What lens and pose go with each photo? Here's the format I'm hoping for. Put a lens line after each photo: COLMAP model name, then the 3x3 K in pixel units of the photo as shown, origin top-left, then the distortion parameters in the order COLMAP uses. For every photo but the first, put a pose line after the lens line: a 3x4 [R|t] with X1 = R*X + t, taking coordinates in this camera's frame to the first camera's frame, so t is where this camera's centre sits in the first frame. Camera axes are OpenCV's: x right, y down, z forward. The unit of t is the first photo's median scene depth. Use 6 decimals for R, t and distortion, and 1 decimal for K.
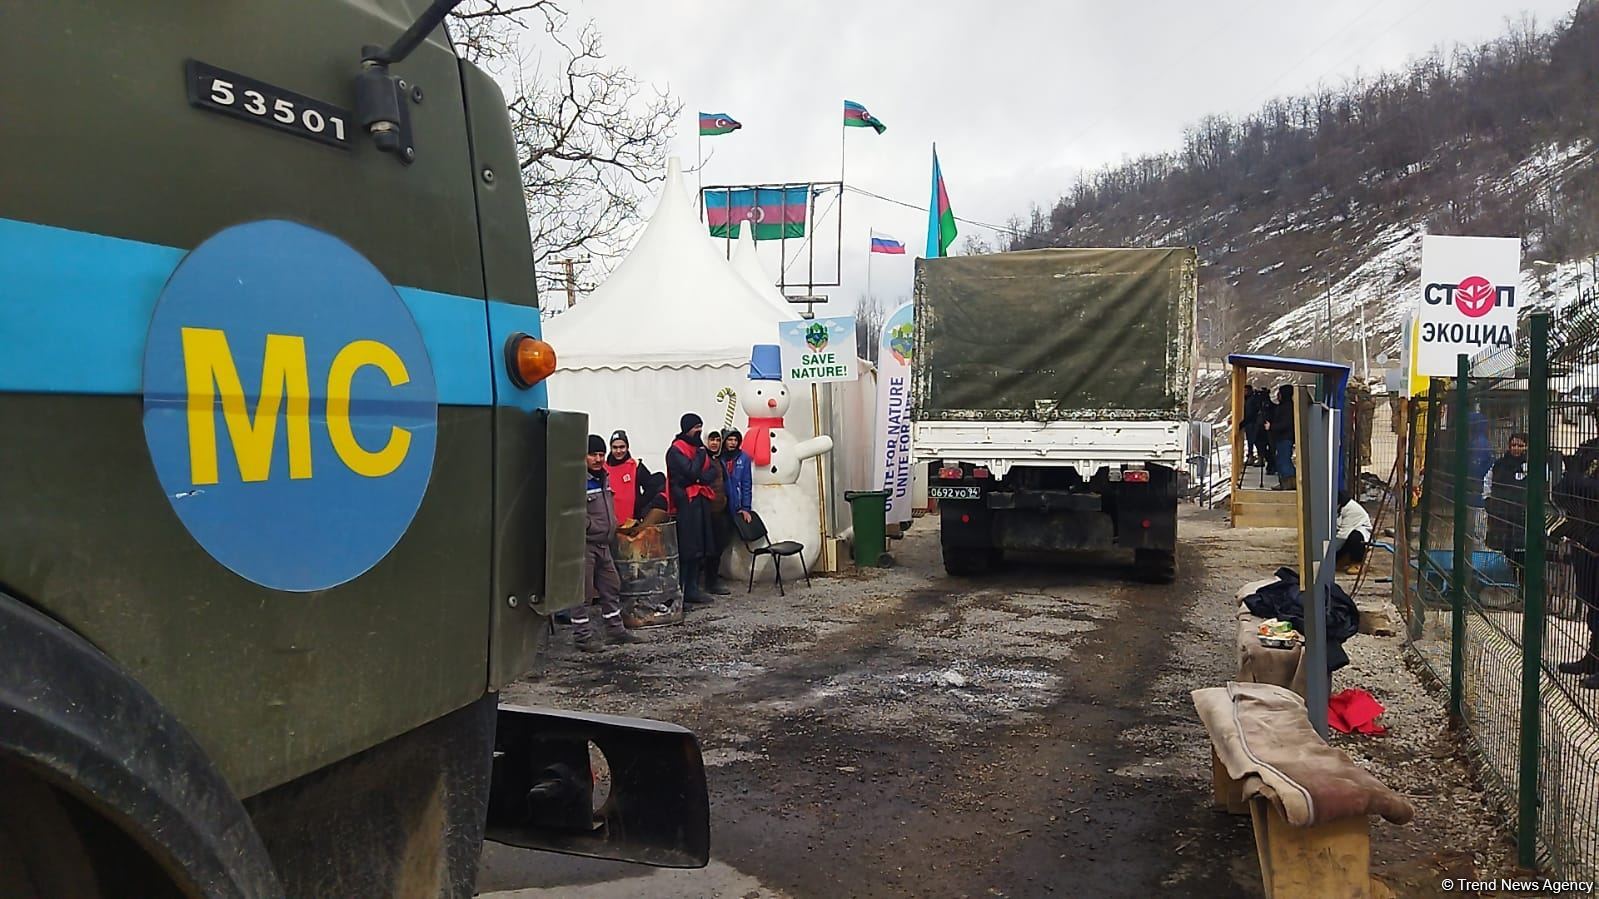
lens RADIAL K [[1186.6, 0, 810.0], [0, 1186.6, 456.6], [0, 0, 1]] dist [0.119618, -0.180827]
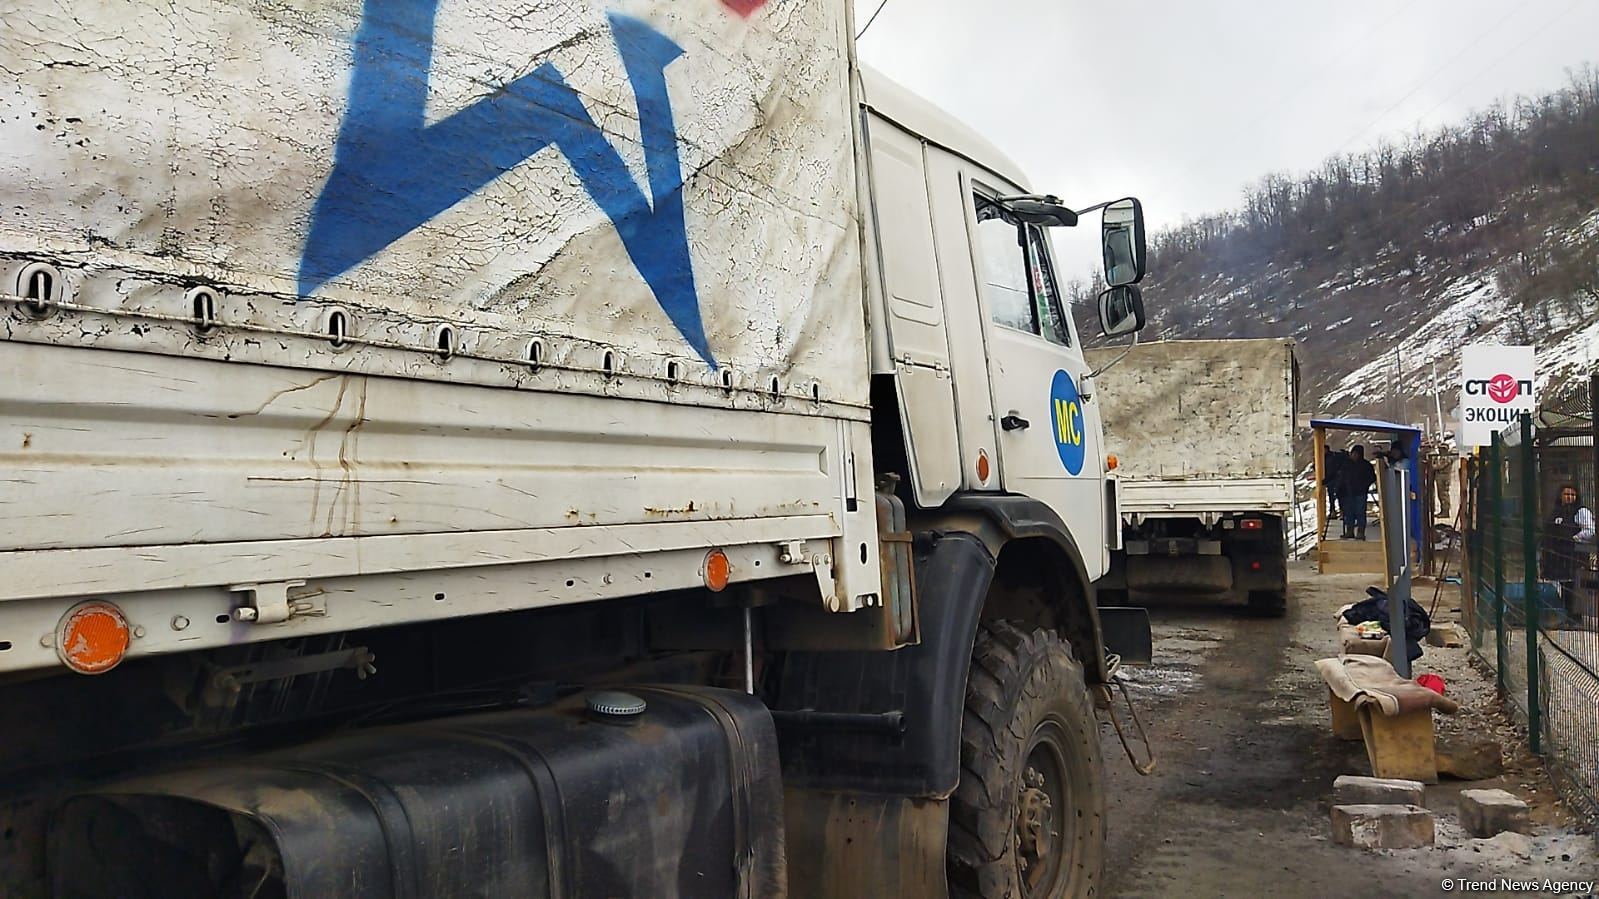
lens RADIAL K [[1193.2, 0, 790.1], [0, 1193.2, 452.6], [0, 0, 1]] dist [0.115702, -0.190214]
pose [[0.997771, -0.020834, -0.063395, -0.032994], [0.017158, 0.998169, -0.057994, 0.001639], [0.064487, 0.056777, 0.996302, -0.079675]]
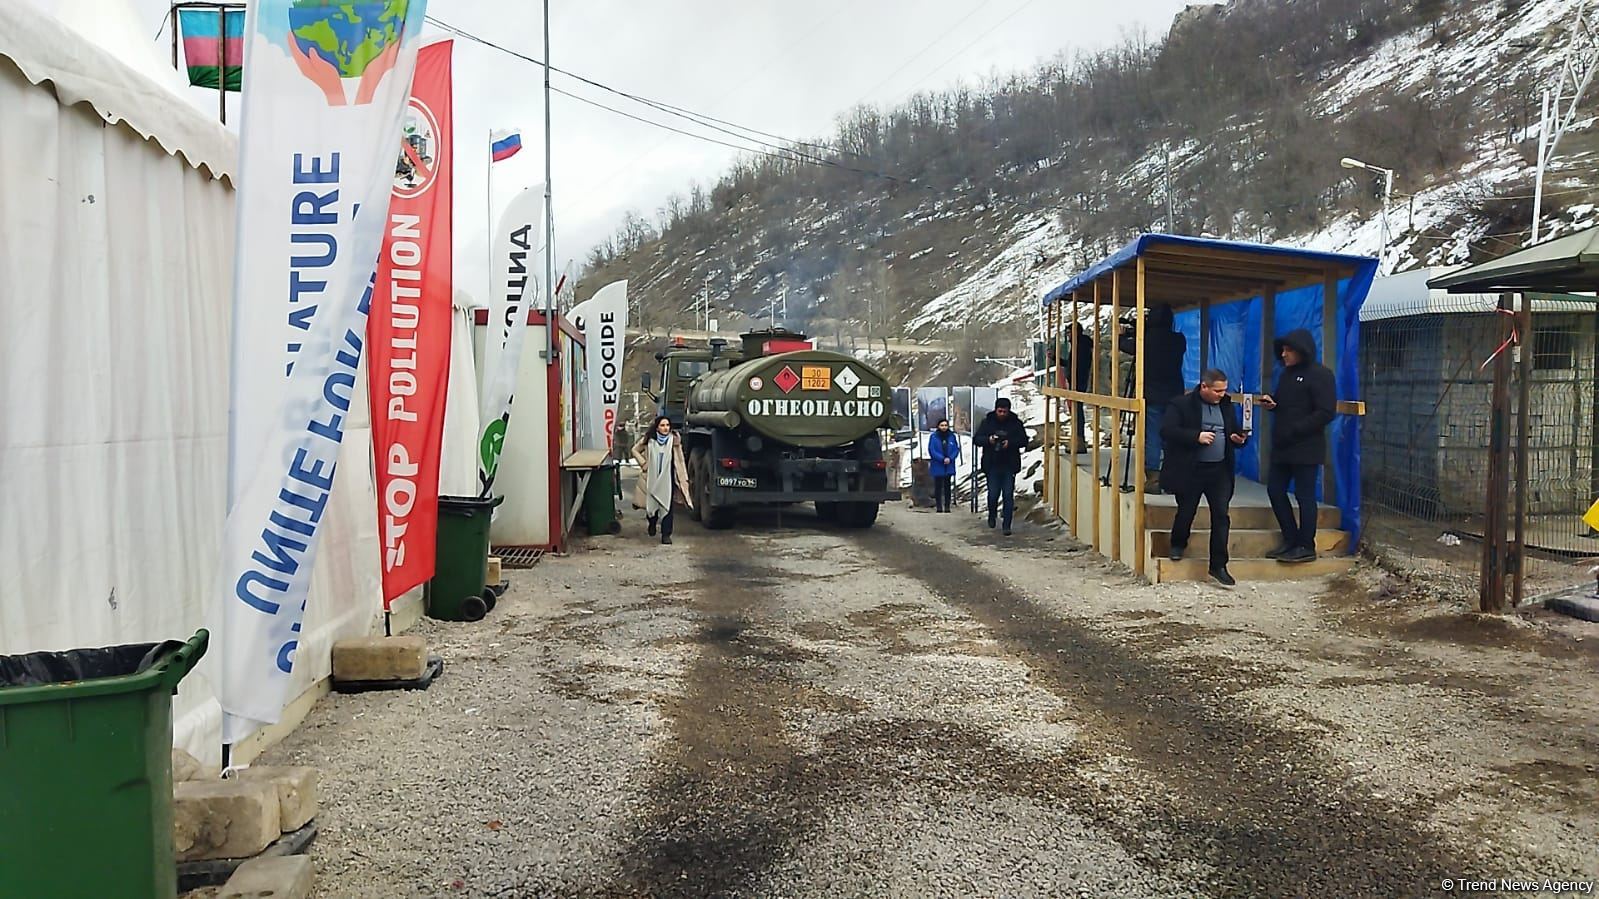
lens RADIAL K [[1173.3, 0, 799.5], [0, 1173.3, 449.5], [0, 0, 1]] dist [0.005474, 0.001339]
pose [[0.962829, -0.017956, 0.269515, 0.030294], [0.015787, 0.999823, 0.010212, -0.001278], [-0.269651, -0.005578, 0.962942, 0.213677]]
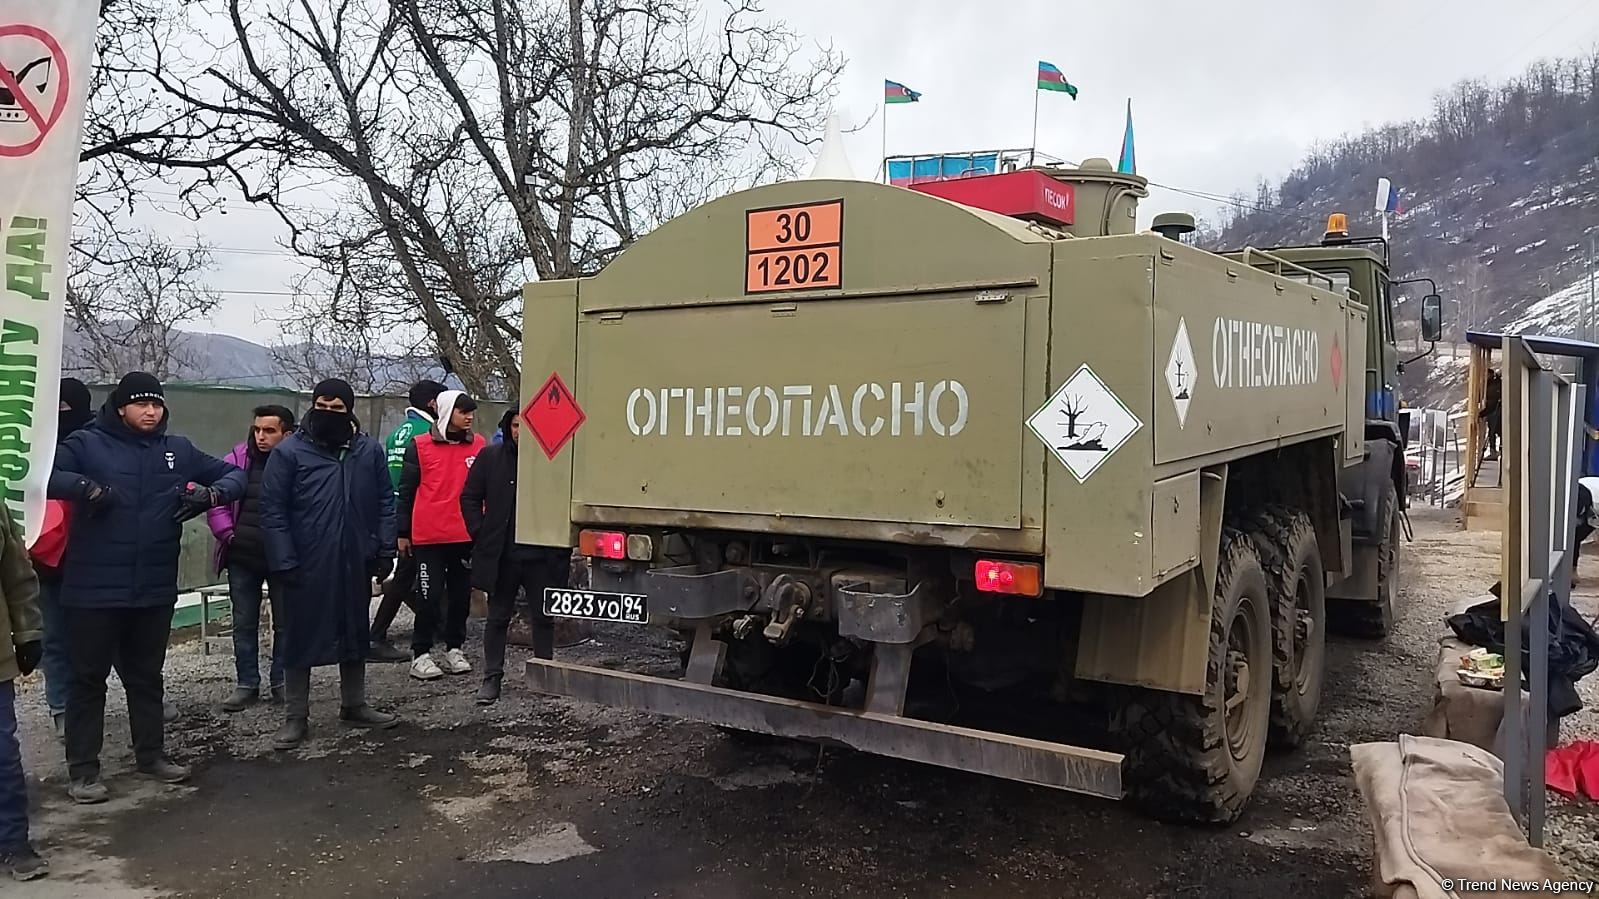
lens RADIAL K [[1186.6, 0, 810.0], [0, 1186.6, 456.6], [0, 0, 1]] dist [0.119618, -0.180827]
pose [[0.985444, 0.028185, -0.167647, 0.014629], [-0.025652, 0.999522, 0.017256, 0.001284], [0.168053, -0.012705, 0.985696, 0.026850]]
